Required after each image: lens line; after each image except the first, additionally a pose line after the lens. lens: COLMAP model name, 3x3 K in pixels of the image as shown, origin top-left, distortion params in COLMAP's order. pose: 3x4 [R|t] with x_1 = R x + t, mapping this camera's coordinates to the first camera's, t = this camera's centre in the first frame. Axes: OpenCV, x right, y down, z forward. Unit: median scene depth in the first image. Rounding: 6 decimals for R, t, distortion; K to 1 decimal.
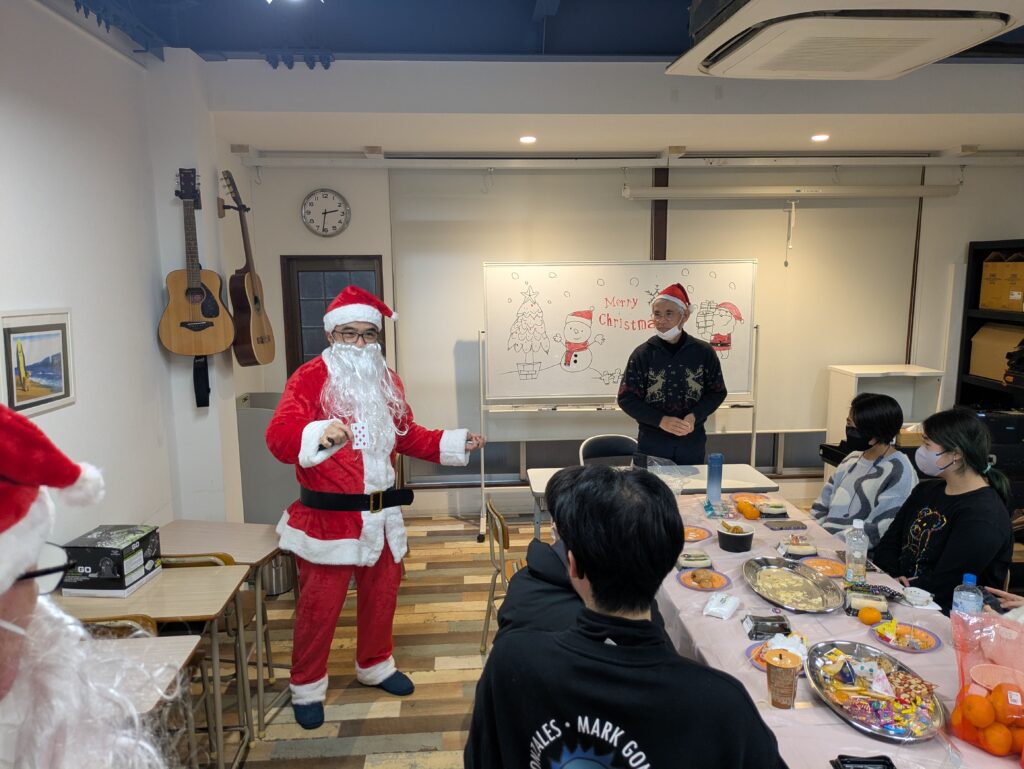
lens RADIAL K [[768.2, 0, 516.1], [0, 768.2, 398.8], [0, 0, 1]] dist [0.057652, -0.040781]
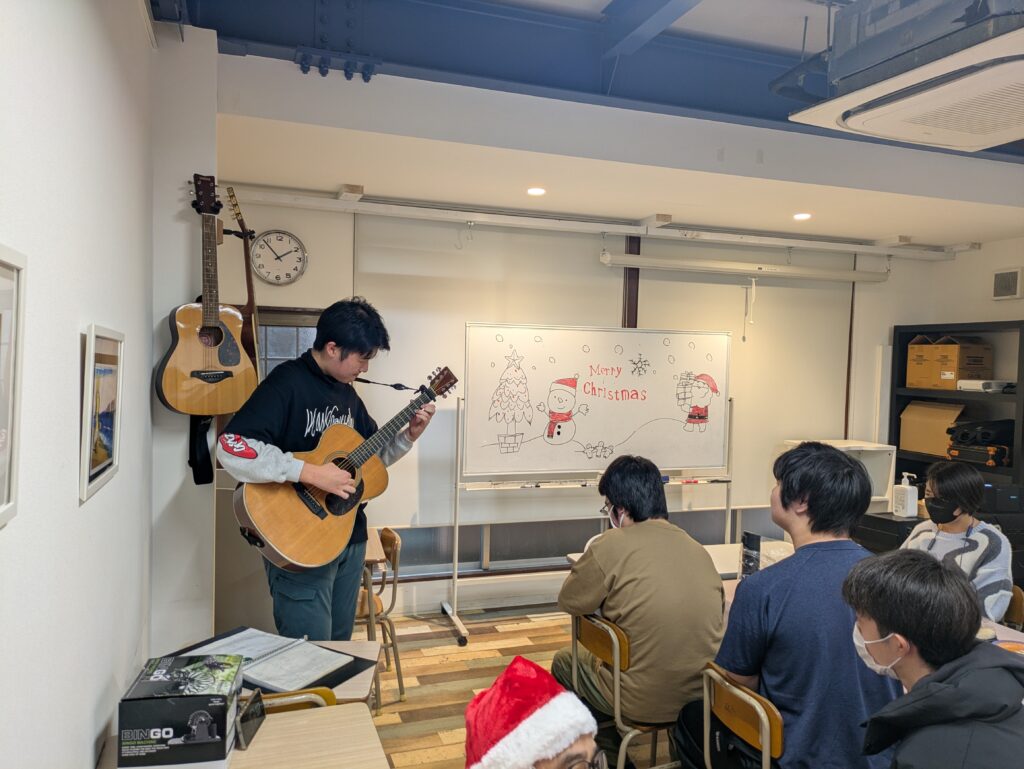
lens RADIAL K [[768.2, 0, 504.7], [0, 768.2, 388.9], [0, 0, 1]] dist [0.057652, -0.040781]
pose [[0.964866, 0.020921, 0.261909, -0.225985], [0.011436, 0.992536, -0.121415, 0.009224], [-0.262494, 0.120145, 0.957425, 0.136673]]
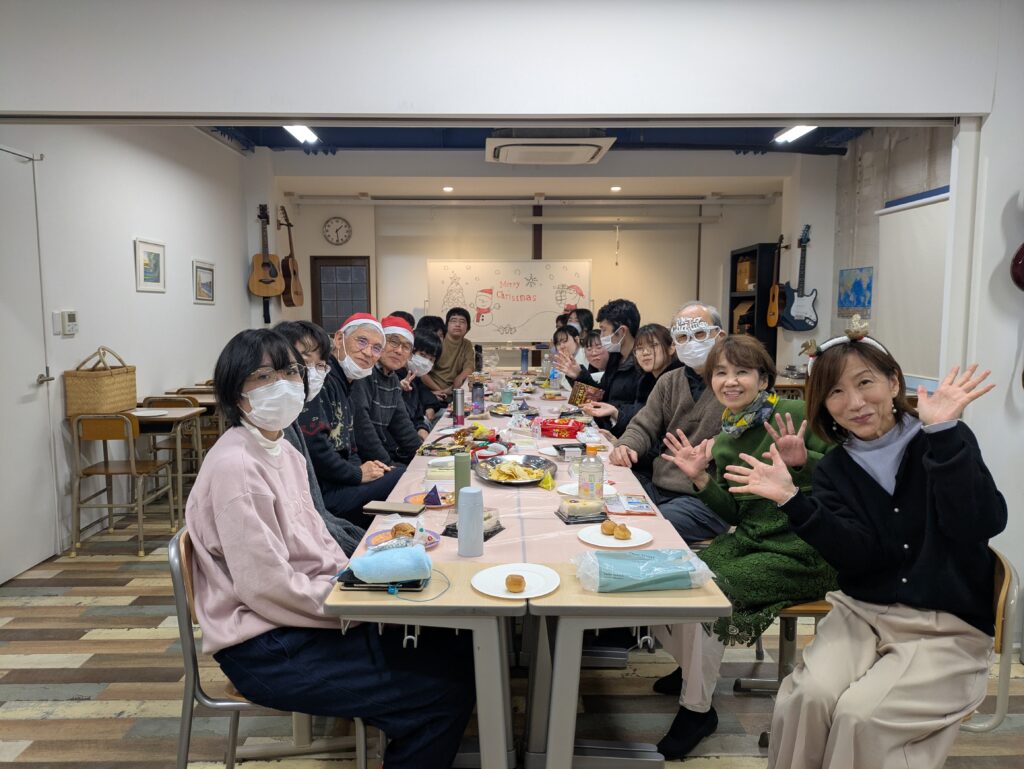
lens RADIAL K [[768.2, 0, 502.6], [0, 768.2, 392.5], [0, 0, 1]] dist [0.057652, -0.040781]
pose [[0.997891, 0.015614, -0.063003, 0.228456], [-0.019042, 0.998349, -0.054189, 0.198738], [0.062053, 0.055274, 0.996541, -0.647468]]
